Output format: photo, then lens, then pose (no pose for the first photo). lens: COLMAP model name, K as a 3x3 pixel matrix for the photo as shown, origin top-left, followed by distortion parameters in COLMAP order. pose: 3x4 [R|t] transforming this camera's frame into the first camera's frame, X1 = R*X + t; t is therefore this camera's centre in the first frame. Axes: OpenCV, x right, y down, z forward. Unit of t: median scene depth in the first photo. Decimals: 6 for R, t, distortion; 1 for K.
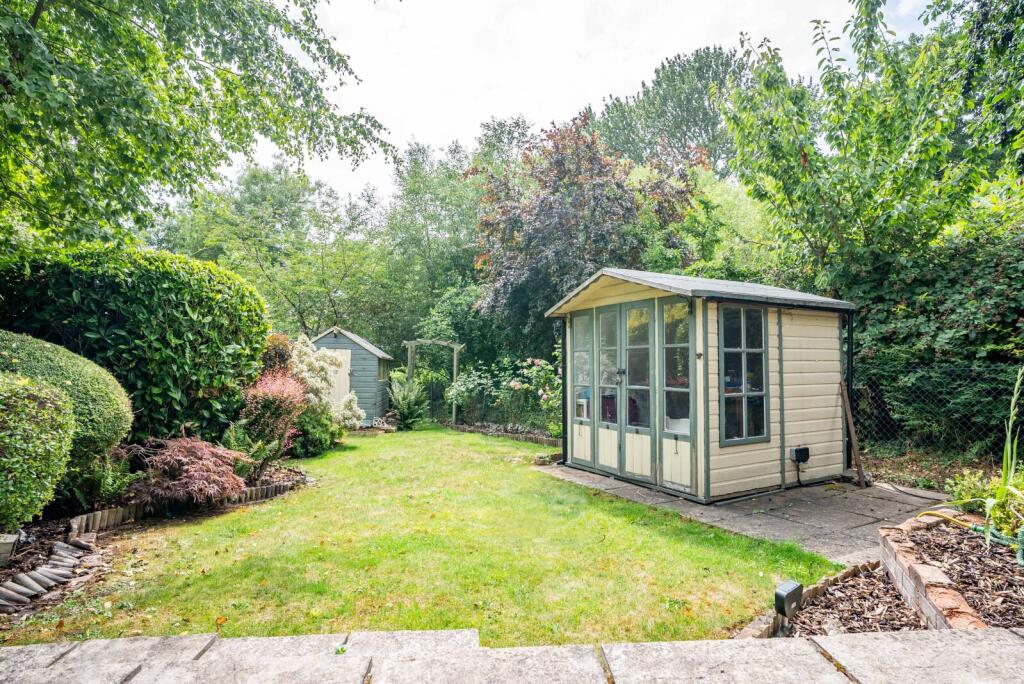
lens RADIAL K [[547.3, 0, 512.4], [0, 547.3, 342.2], [0, 0, 1]] dist [-0.005058, 0.000010]
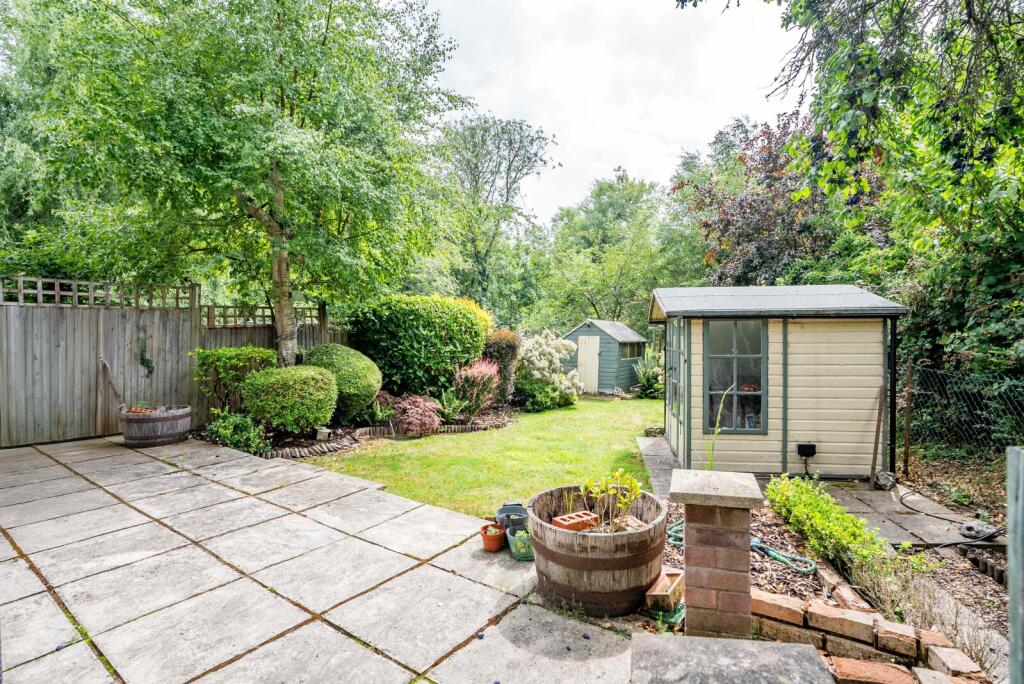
lens RADIAL K [[469.2, 0, 513.3], [0, 469.2, 341.2], [0, 0, 1]] dist [-0.001514, -0.000095]
pose [[0.796014, 0.000303, -0.605279, 0.632091], [0.030289, 0.998727, 0.040334, -0.071642], [0.604520, -0.050440, 0.794991, -0.107493]]
